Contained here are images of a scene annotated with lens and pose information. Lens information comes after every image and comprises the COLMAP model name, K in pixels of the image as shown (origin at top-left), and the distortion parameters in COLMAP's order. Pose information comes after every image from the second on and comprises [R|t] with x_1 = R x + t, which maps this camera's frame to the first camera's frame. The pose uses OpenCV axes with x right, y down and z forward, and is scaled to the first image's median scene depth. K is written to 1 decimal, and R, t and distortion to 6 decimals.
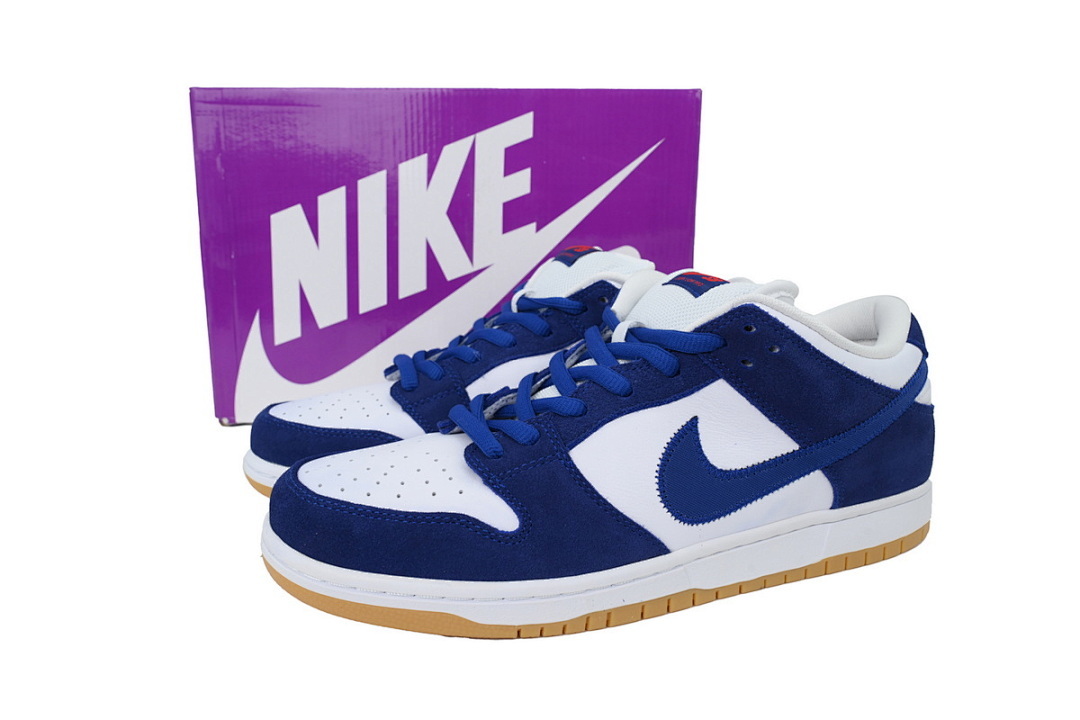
lens RADIAL K [[814.6, 0, 540.0], [0, 814.6, 360.0], [0, 0, 1]] dist [-0.001250, 0.001718]
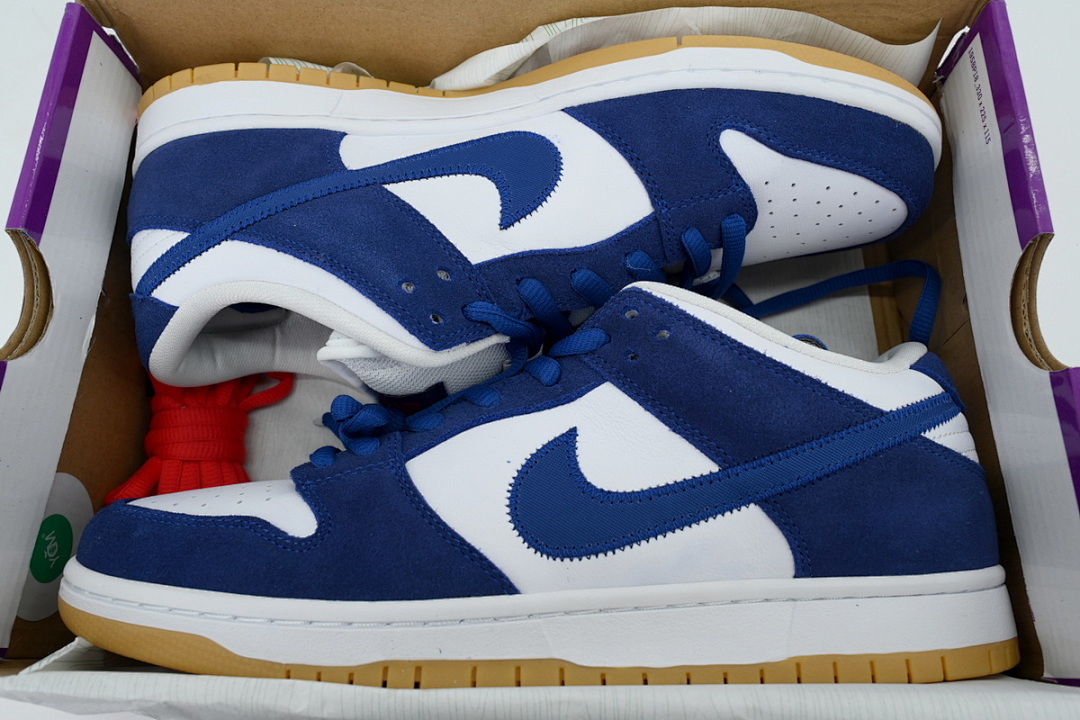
lens RADIAL K [[814.6, 0, 540.0], [0, 814.6, 360.0], [0, 0, 1]] dist [-0.001250, 0.001718]
pose [[0.955278, -0.070147, -0.287268, 0.393159], [-0.061197, 0.903528, -0.424136, 0.348931], [0.289307, 0.422748, 0.858828, 0.292599]]
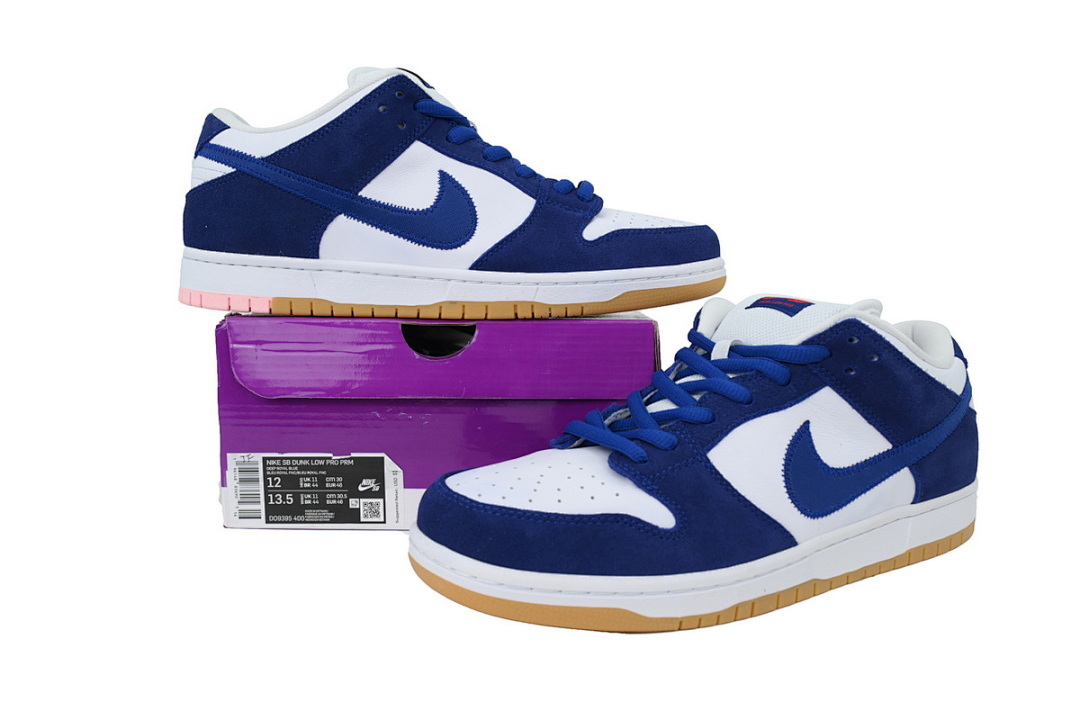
lens RADIAL K [[814.6, 0, 540.0], [0, 814.6, 360.0], [0, 0, 1]] dist [-0.001250, 0.001718]
pose [[0.988966, -0.016424, 0.147229, -0.333648], [0.028061, 0.996612, -0.077315, 0.063061], [-0.145461, 0.080593, 0.986076, -0.046074]]
